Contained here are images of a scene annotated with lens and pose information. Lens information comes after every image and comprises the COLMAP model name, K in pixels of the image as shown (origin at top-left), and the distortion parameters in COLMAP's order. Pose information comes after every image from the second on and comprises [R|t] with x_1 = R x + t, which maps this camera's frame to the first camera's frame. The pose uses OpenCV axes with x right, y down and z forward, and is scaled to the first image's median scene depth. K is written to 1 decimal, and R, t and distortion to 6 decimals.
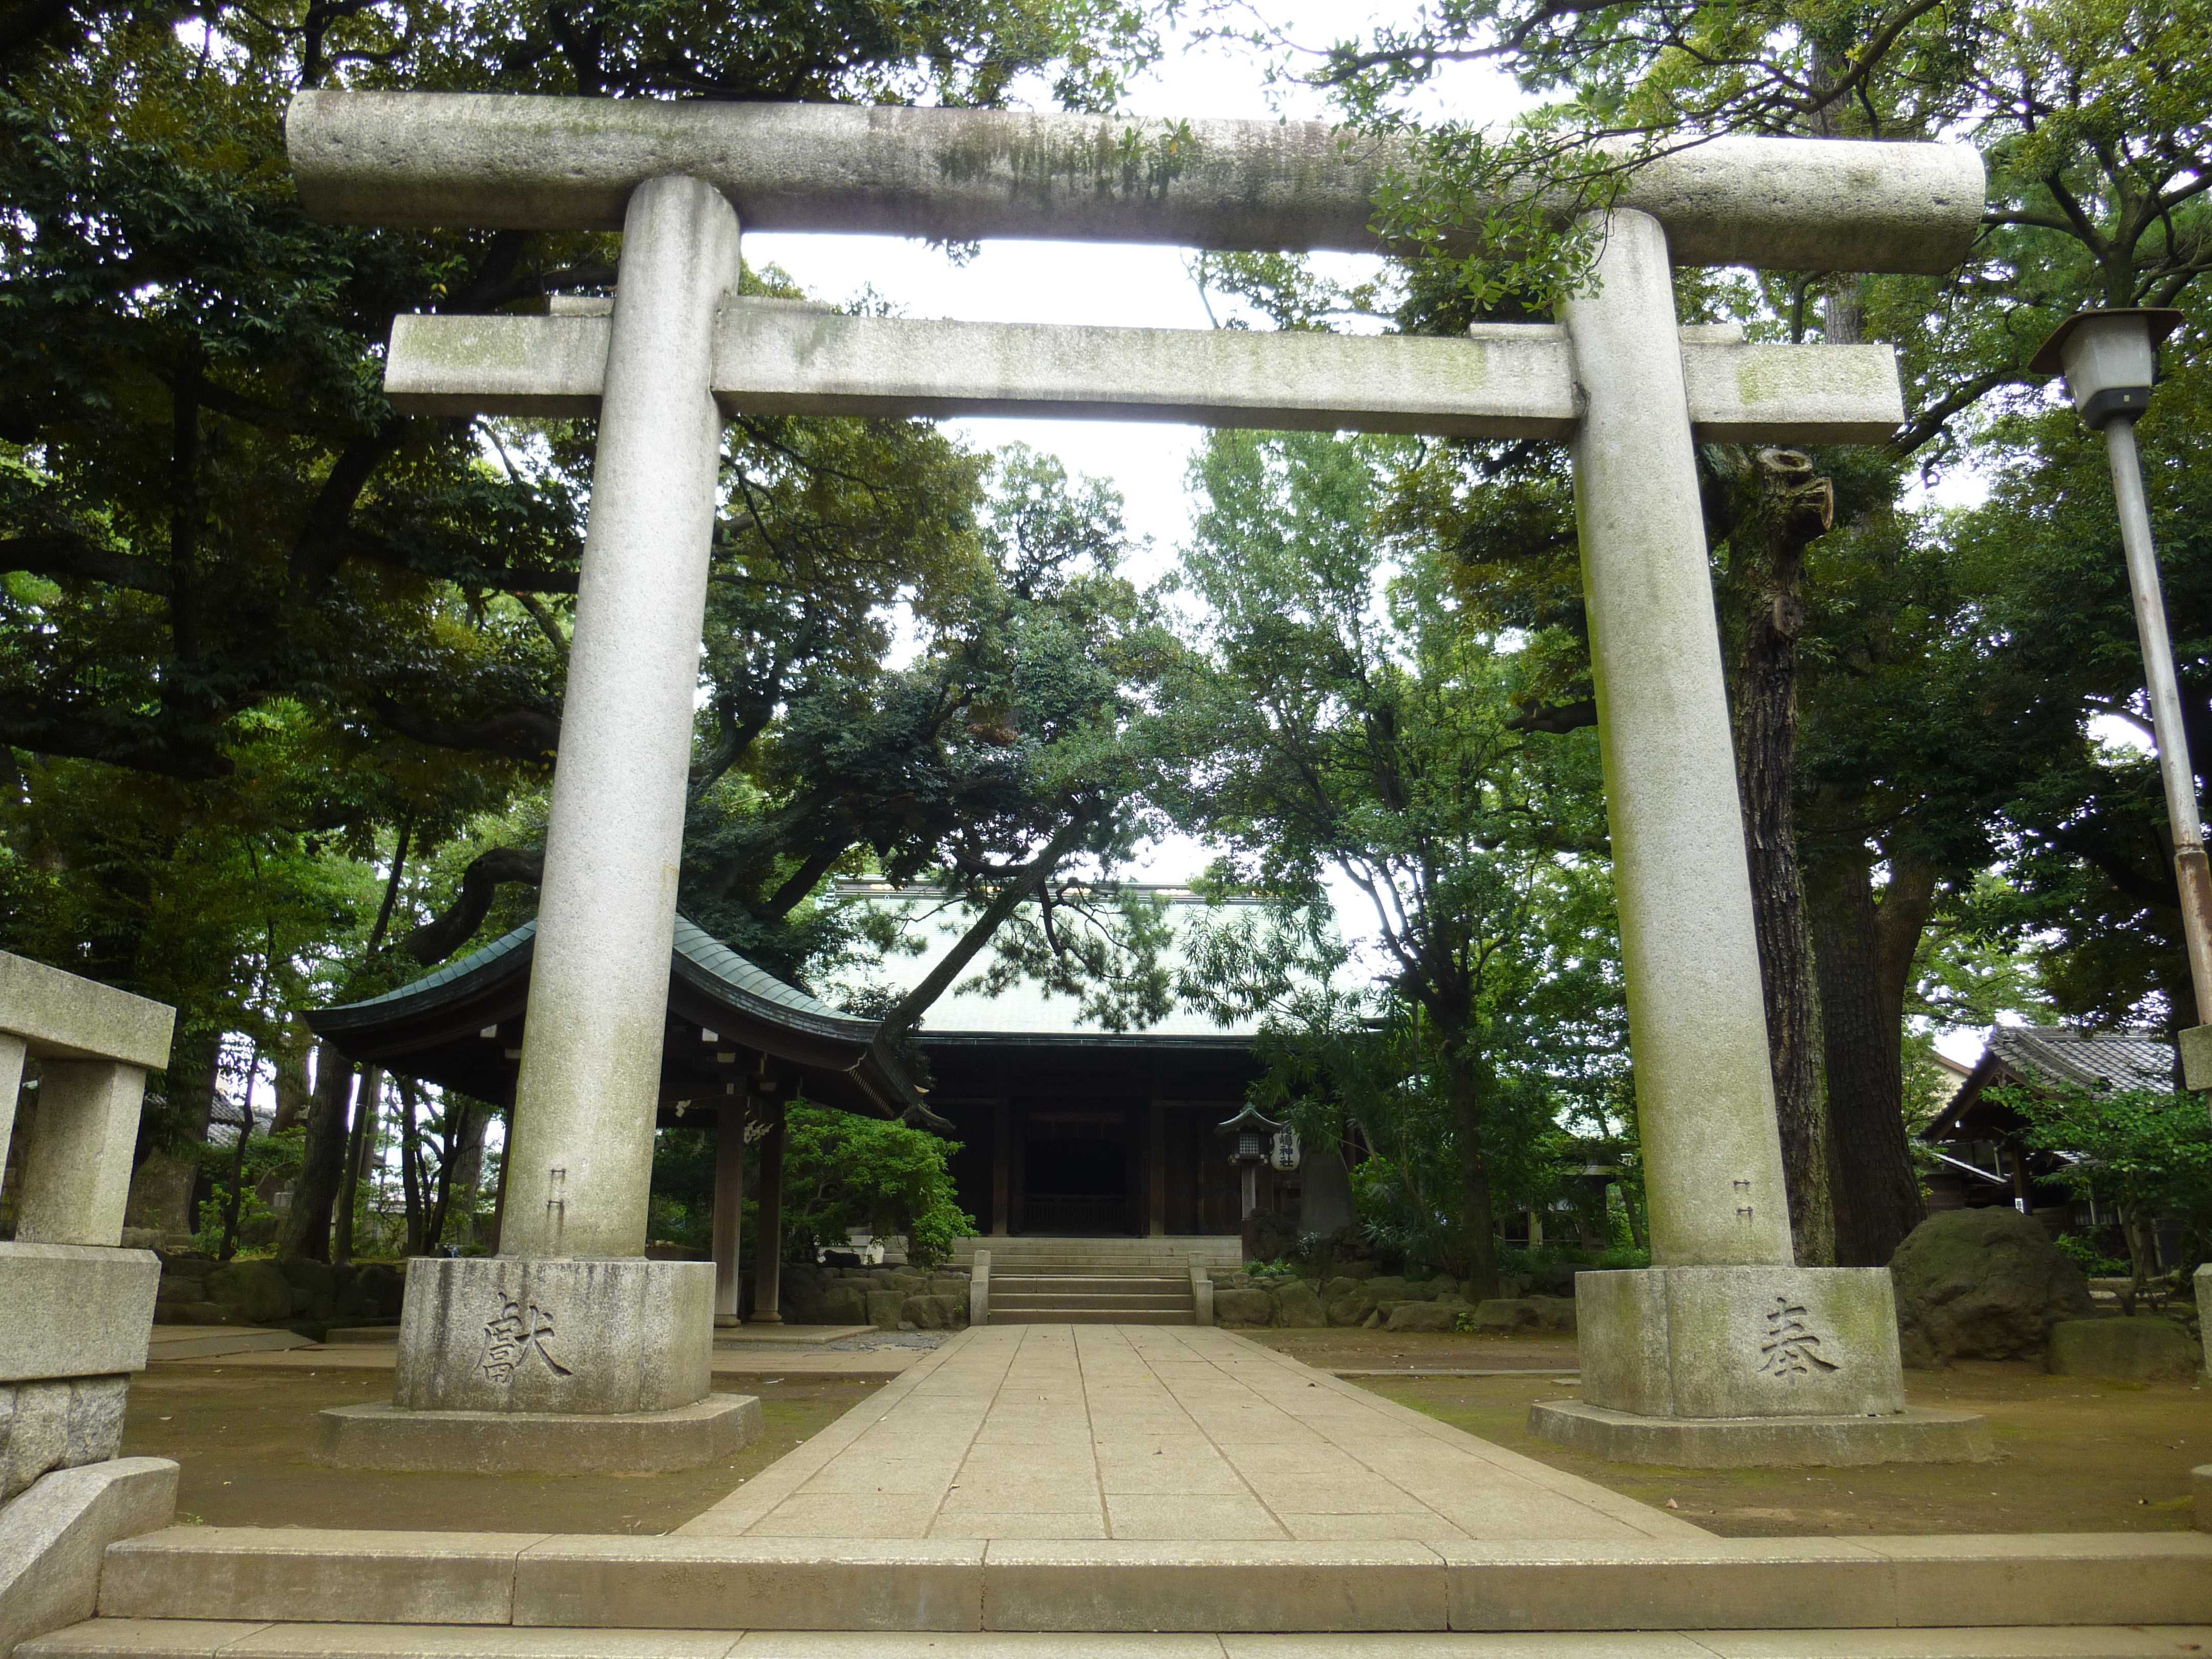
lens RADIAL K [[1651.5, 0, 1108.6], [0, 1651.5, 826.9], [0, 0, 1]] dist [-0.051949, 0.020729]
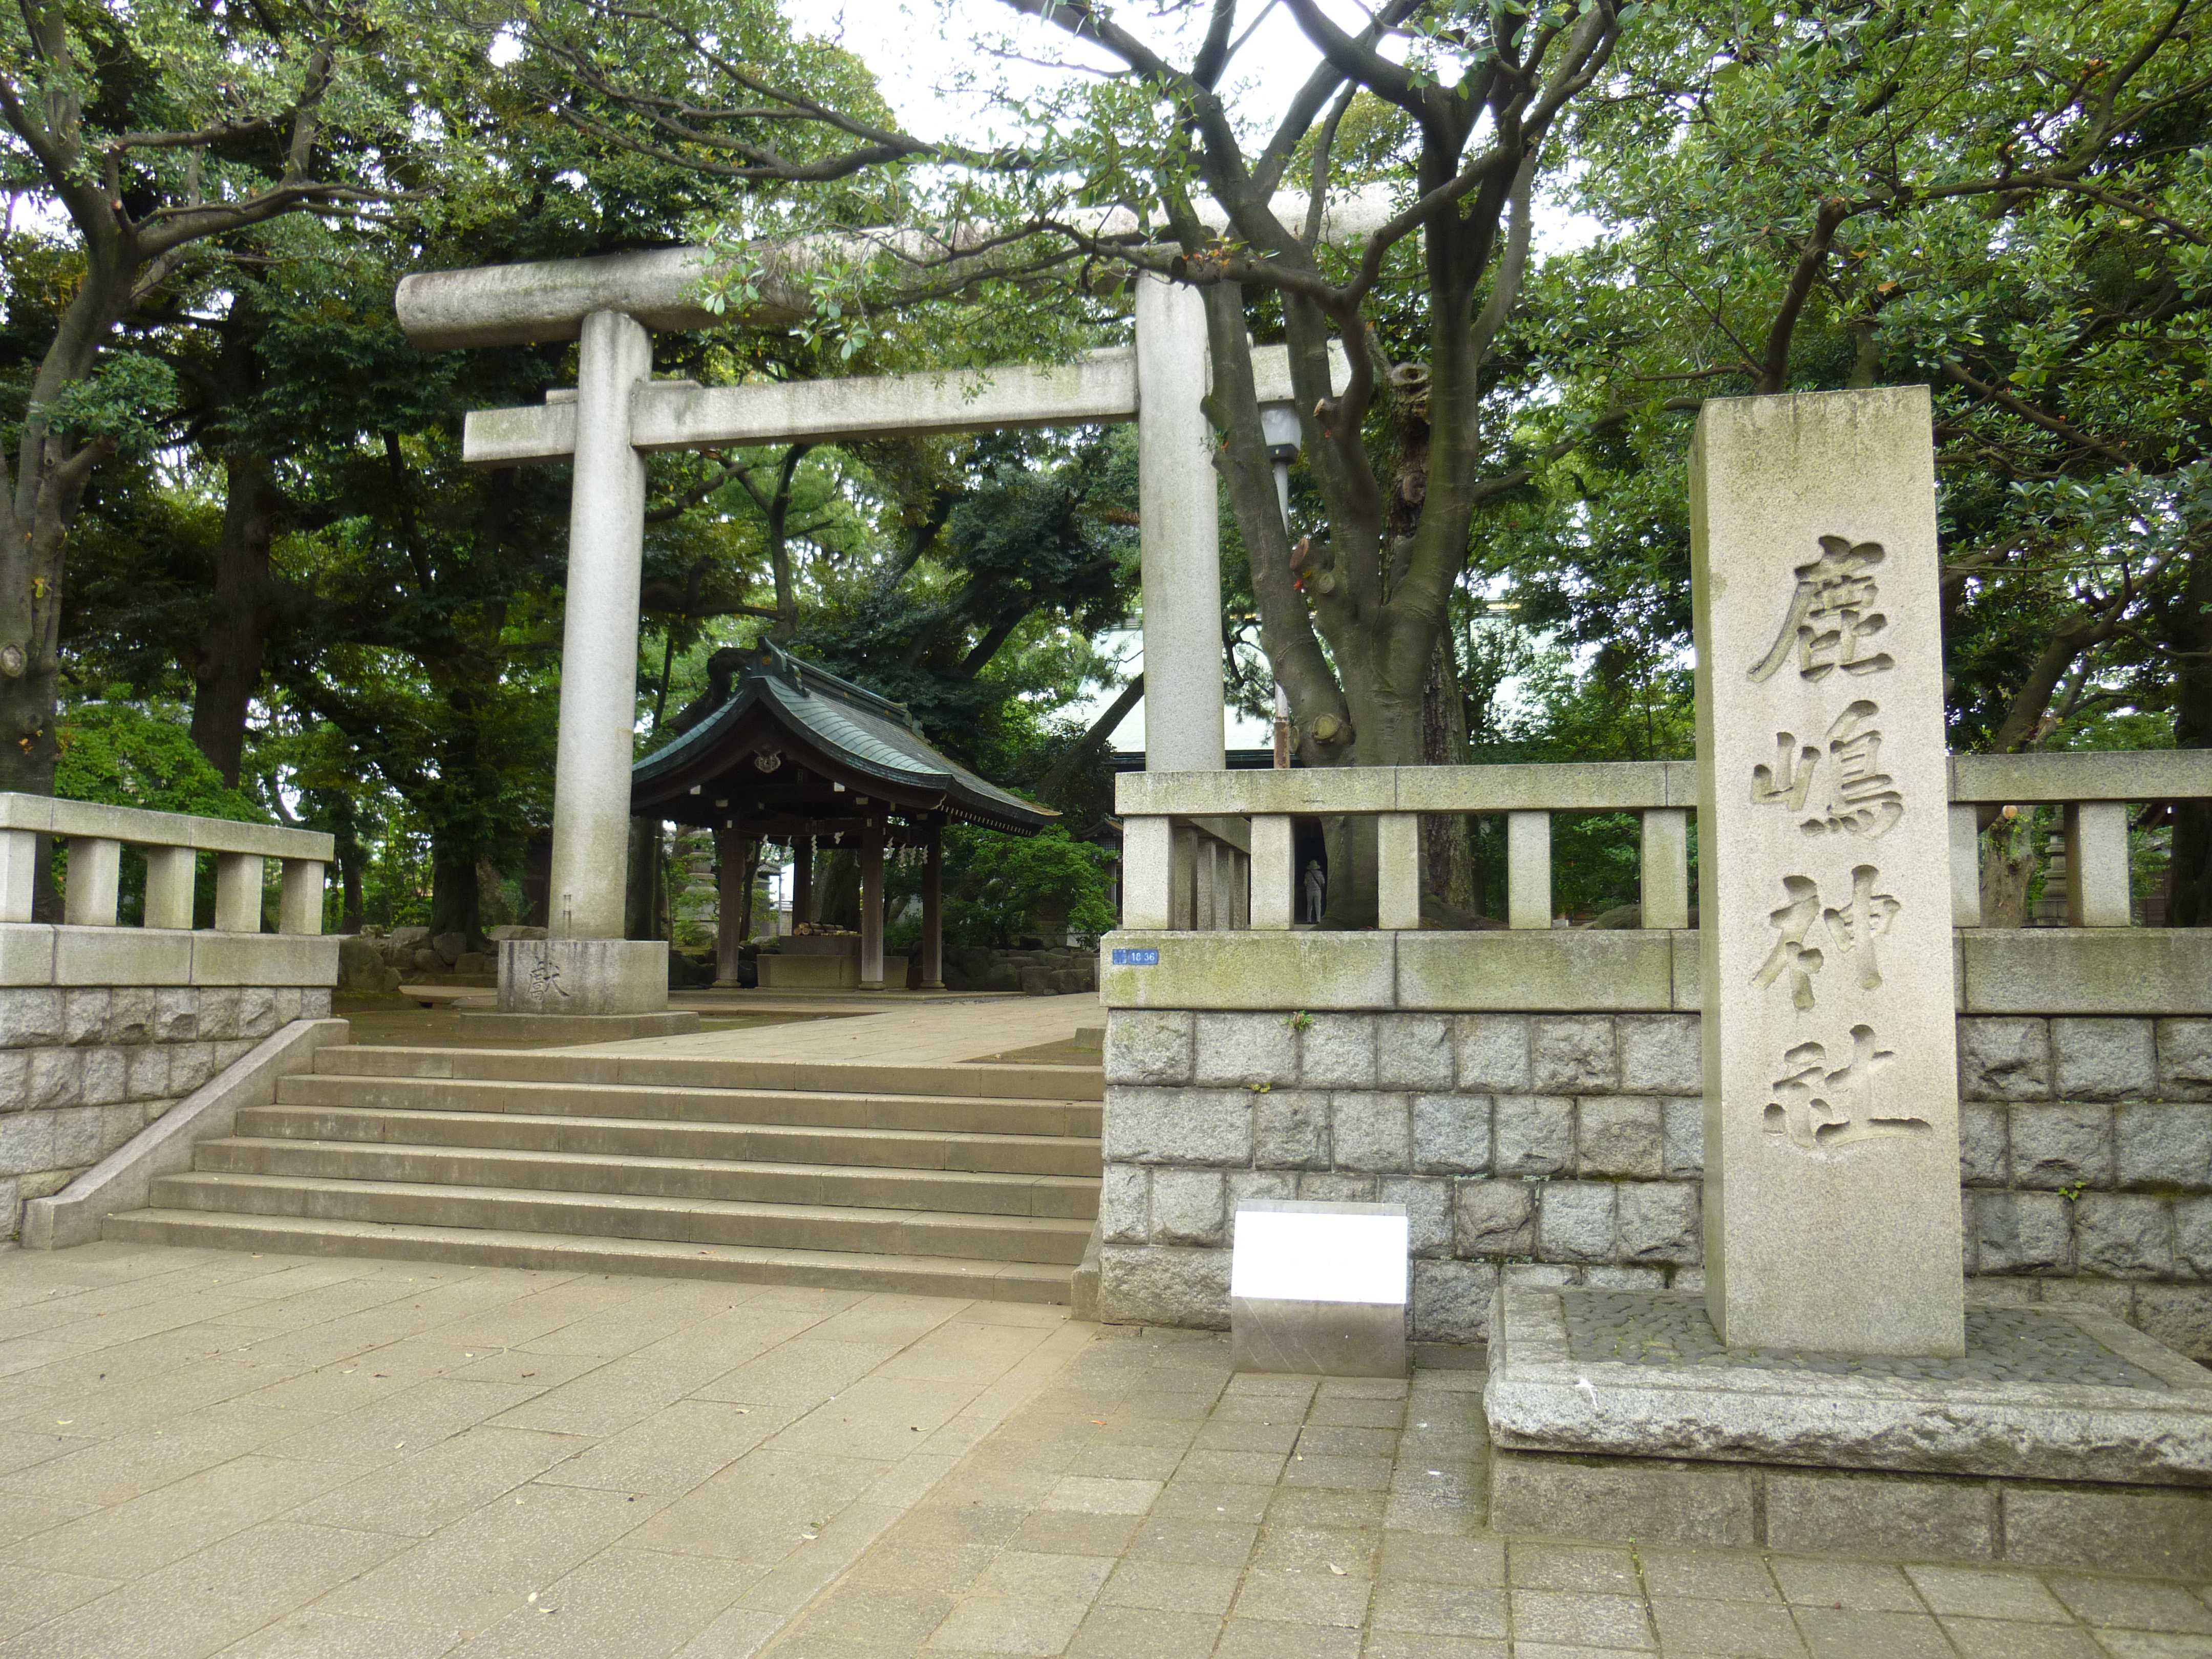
lens RADIAL K [[1651.5, 0, 1097.9], [0, 1651.5, 825.8], [0, 0, 1]] dist [-0.051949, 0.020729]
pose [[0.965743, -0.020730, -0.258671, 0.256179], [0.068130, 0.982091, 0.175657, -0.056102], [0.250397, -0.187263, 0.949860, -0.222121]]
